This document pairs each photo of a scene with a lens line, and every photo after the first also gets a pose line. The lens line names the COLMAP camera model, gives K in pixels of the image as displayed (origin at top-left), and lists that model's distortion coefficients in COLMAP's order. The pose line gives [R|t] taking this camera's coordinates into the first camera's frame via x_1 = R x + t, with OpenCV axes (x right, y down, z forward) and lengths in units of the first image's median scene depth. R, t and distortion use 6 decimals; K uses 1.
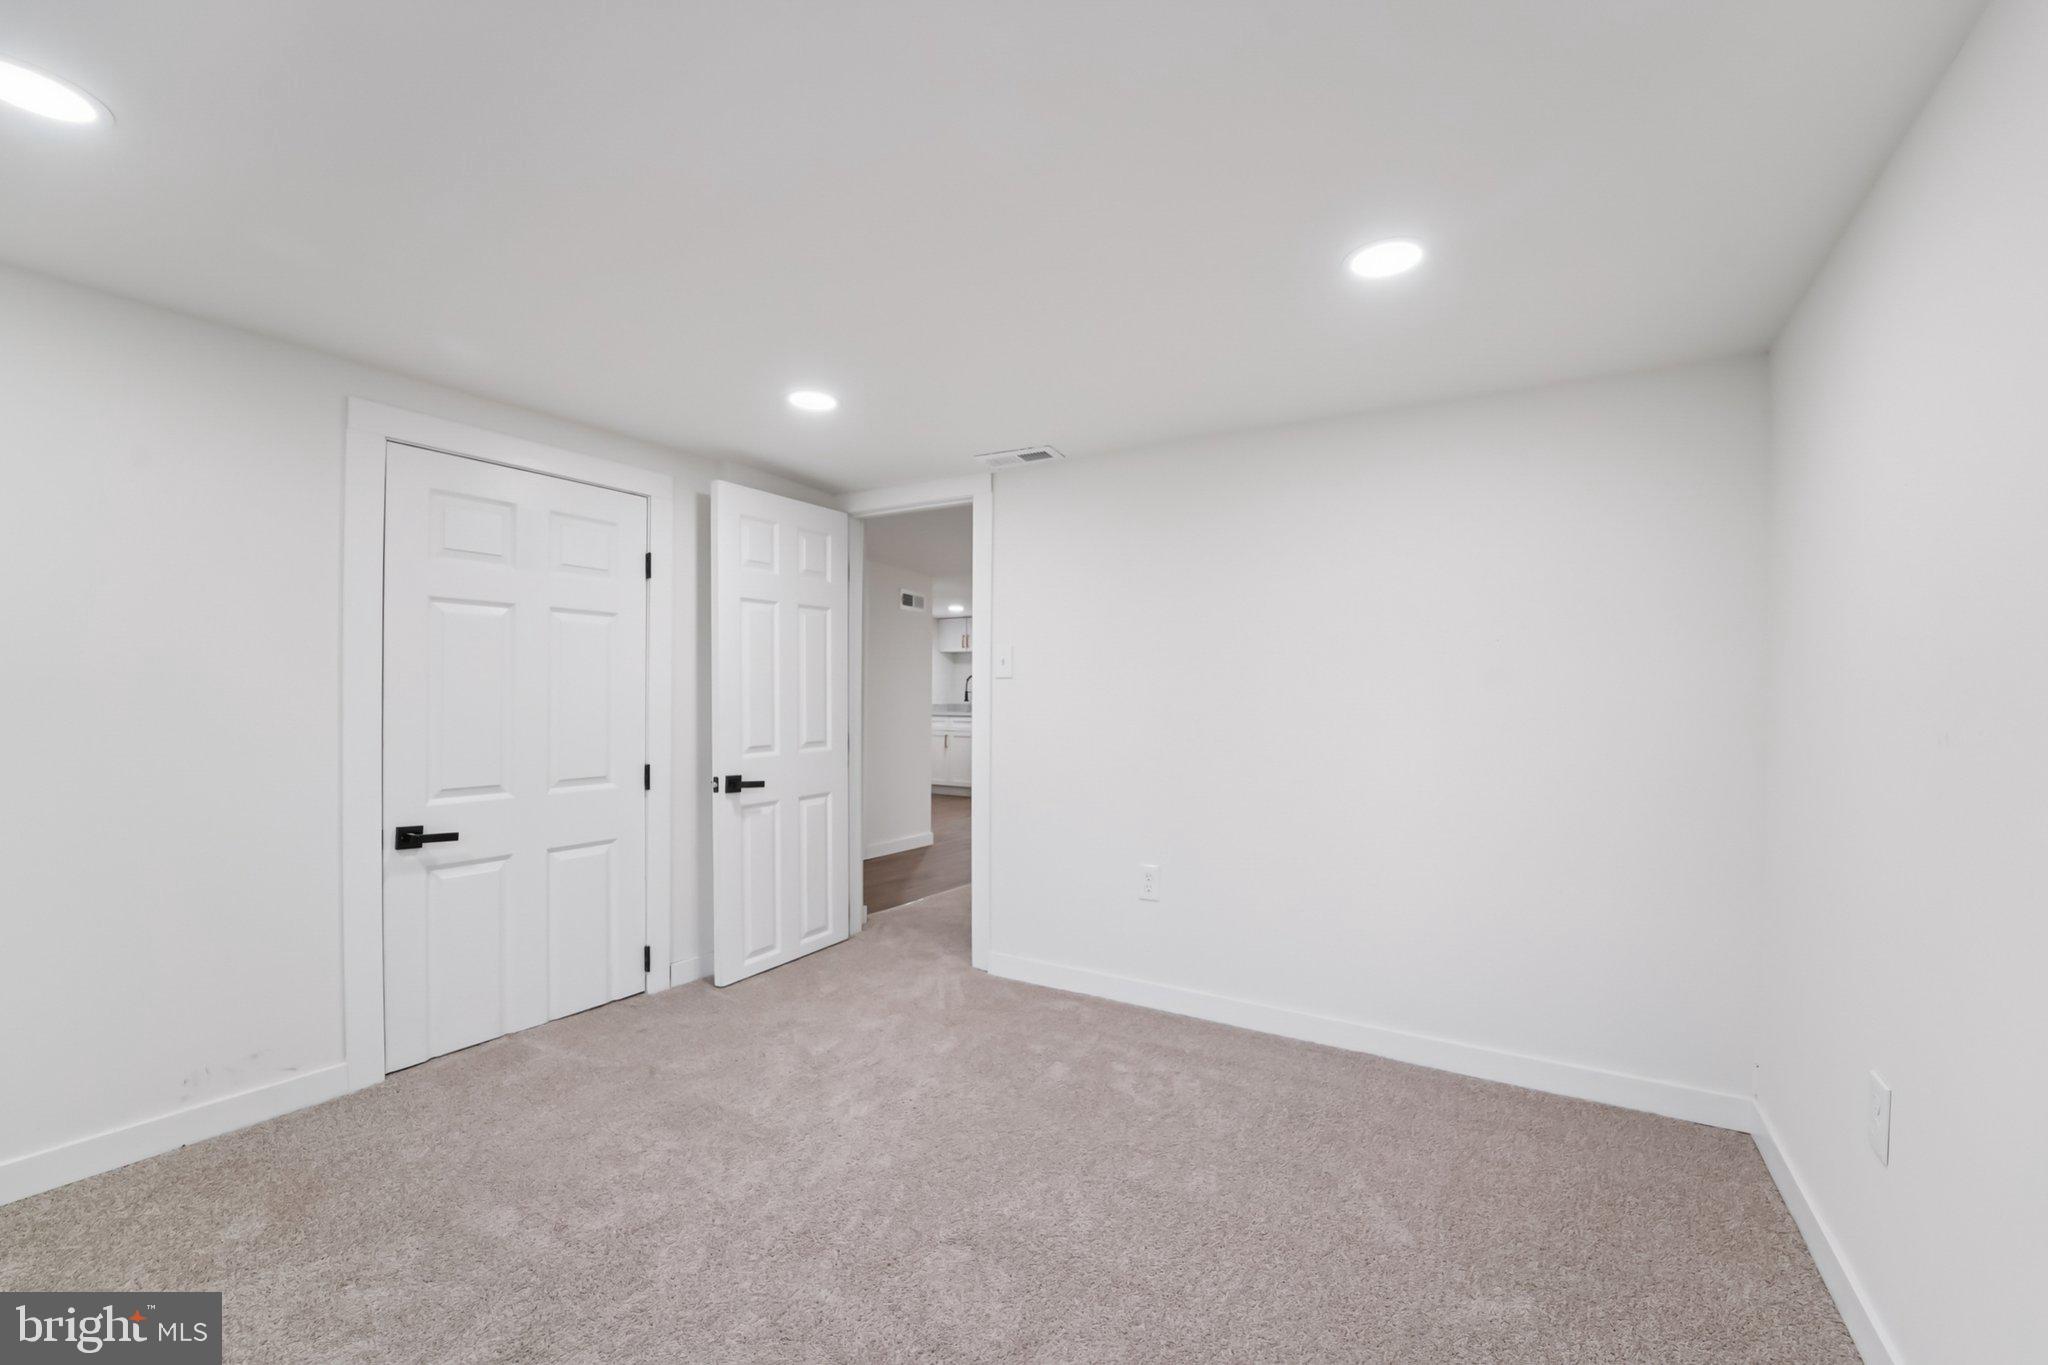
lens RADIAL K [[833.0, 0, 1029.7], [0, 833.0, 684.8], [0, 0, 1]] dist [-0.020299, 0.000350]
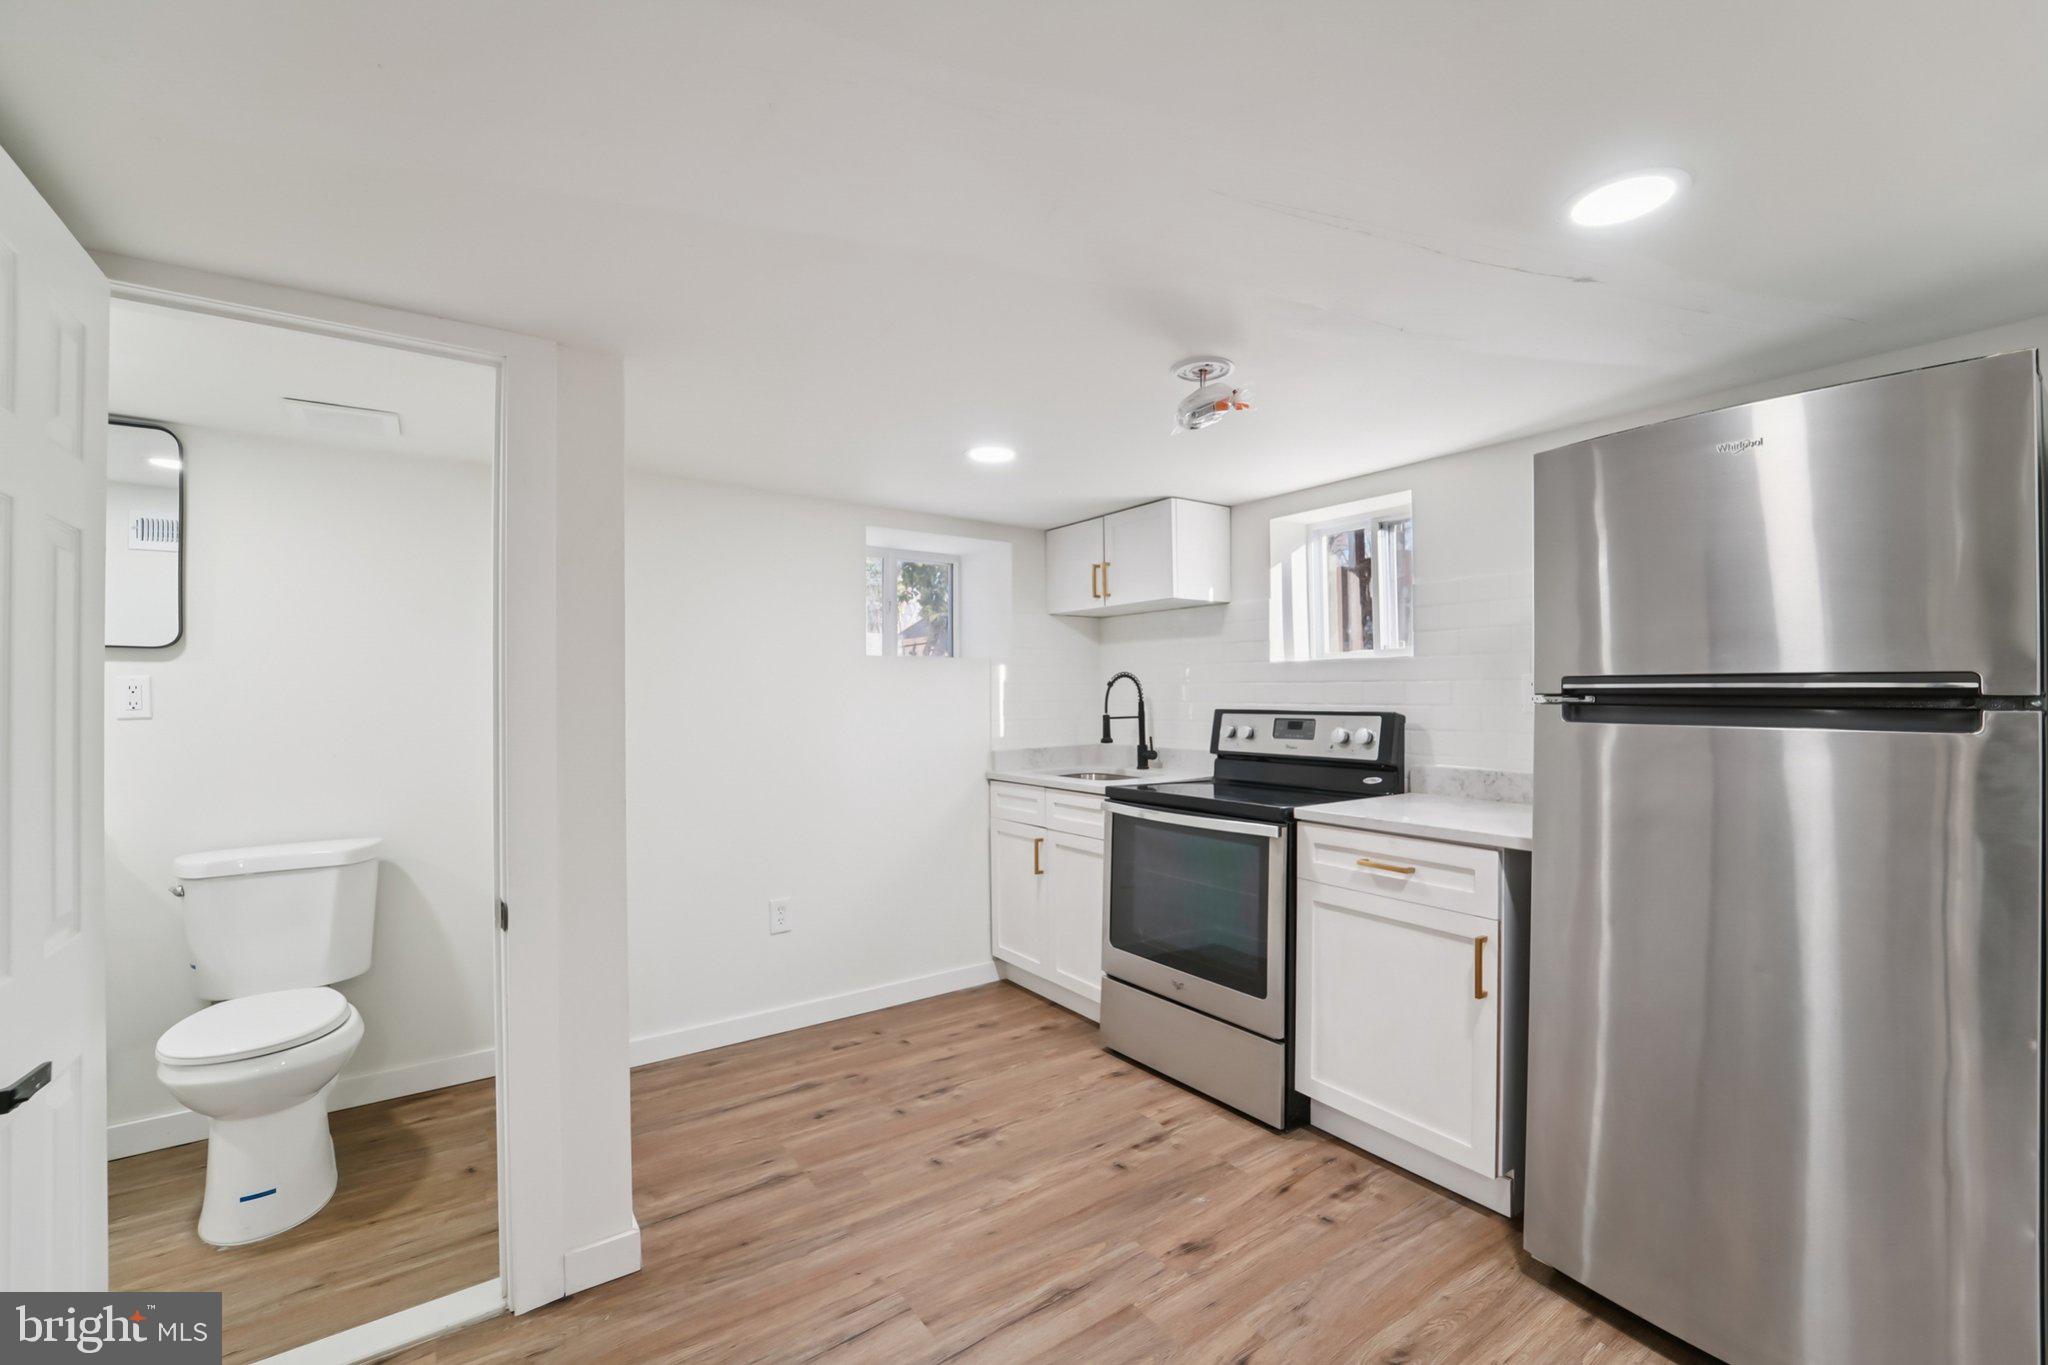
lens RADIAL K [[833.0, 0, 1029.7], [0, 833.0, 684.8], [0, 0, 1]] dist [-0.020299, 0.000350]
pose [[0.930313, -0.002922, -0.366755, 0.029400], [0.005660, 0.999964, 0.006390, -0.009122], [0.366723, -0.008021, 0.930296, 0.661166]]
